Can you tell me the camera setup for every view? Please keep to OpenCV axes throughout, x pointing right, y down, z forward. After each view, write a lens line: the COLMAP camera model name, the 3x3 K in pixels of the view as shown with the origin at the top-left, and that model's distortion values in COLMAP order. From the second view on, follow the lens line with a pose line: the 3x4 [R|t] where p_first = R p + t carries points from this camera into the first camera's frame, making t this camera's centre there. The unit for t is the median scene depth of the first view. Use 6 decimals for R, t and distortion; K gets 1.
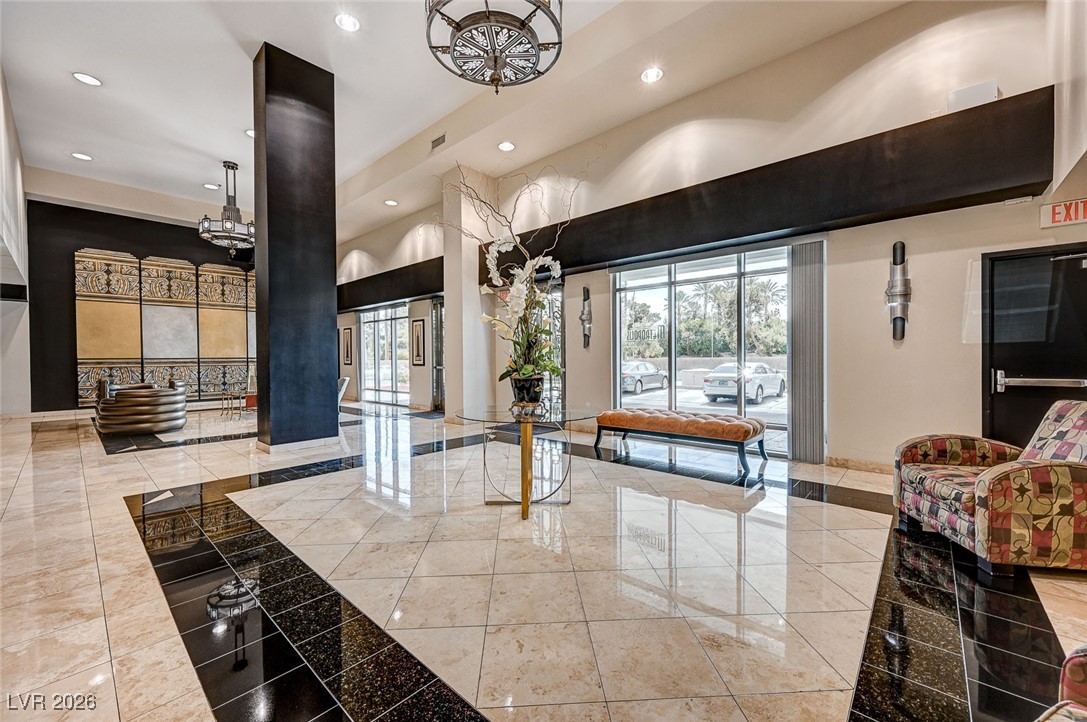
lens RADIAL K [[428.1, 0, 542.1], [0, 428.1, 363.0], [0, 0, 1]] dist [-0.001476, 0.000127]
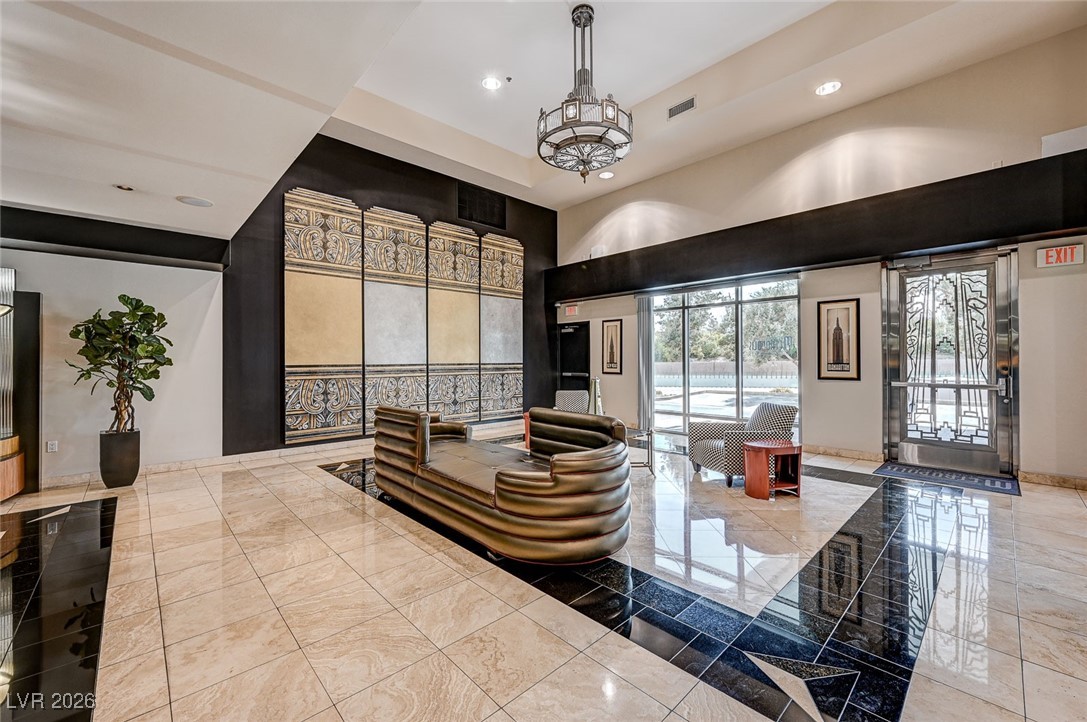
lens RADIAL K [[435.1, 0, 544.8], [0, 435.1, 357.1], [0, 0, 1]] dist [-0.000340, 0.000160]
pose [[0.997301, 0.002346, -0.073377, -0.645500], [-0.003644, 0.999839, -0.017560, -0.012475], [0.073324, 0.017780, 0.997150, 0.389568]]
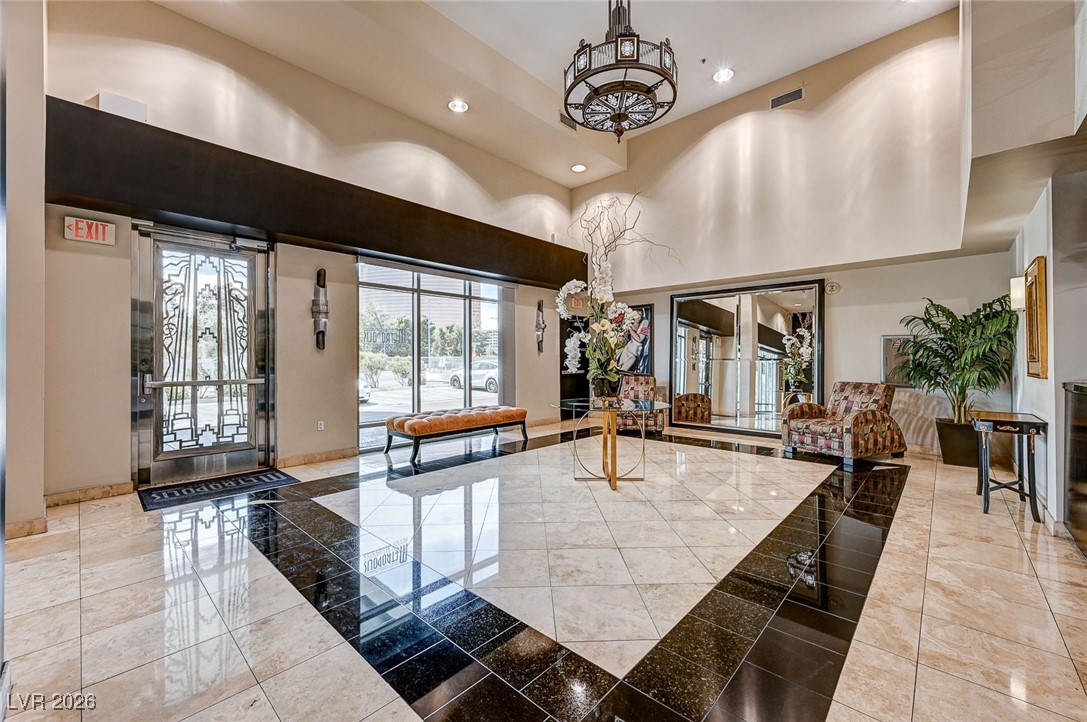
lens RADIAL K [[435.1, 0, 544.8], [0, 435.1, 357.1], [0, 0, 1]] dist [-0.000340, 0.000160]
pose [[0.013258, 0.013769, 0.999817, -0.658417], [0.015608, 0.999781, -0.013975, -0.004200], [-0.999790, 0.015791, 0.013040, 0.593967]]
